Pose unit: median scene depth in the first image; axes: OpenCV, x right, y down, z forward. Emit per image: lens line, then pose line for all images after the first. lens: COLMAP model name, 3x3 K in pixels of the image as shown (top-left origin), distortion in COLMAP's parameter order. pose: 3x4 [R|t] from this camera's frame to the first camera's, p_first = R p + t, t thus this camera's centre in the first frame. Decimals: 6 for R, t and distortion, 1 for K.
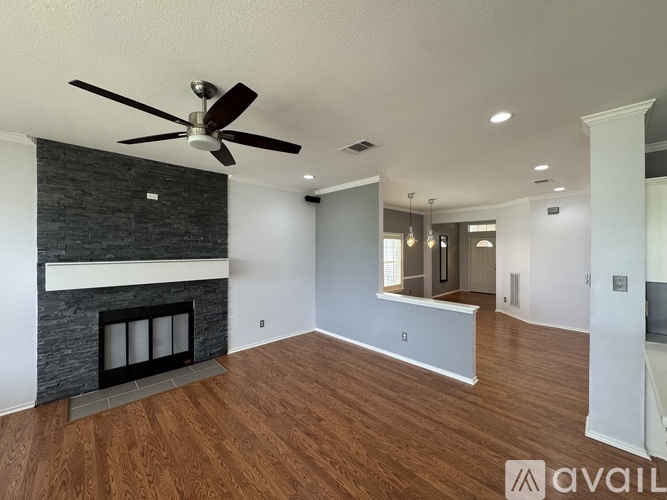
lens RADIAL K [[268.5, 0, 333.5], [0, 268.5, 250.0], [0, 0, 1]] dist [-0.000314, -0.000007]
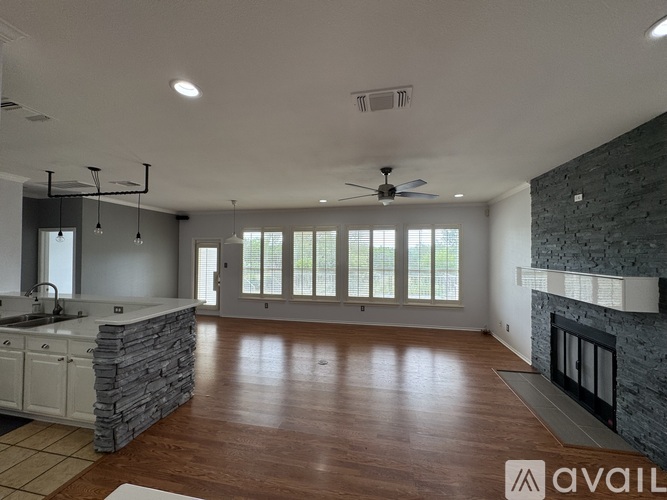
lens RADIAL K [[268.5, 0, 333.5], [0, 268.5, 250.0], [0, 0, 1]] dist [-0.000314, -0.000007]
pose [[-0.819789, -0.012293, -0.572534, 0.442536], [-0.008716, 0.999922, -0.008989, -0.014013], [0.572600, -0.002378, -0.819832, 1.166061]]
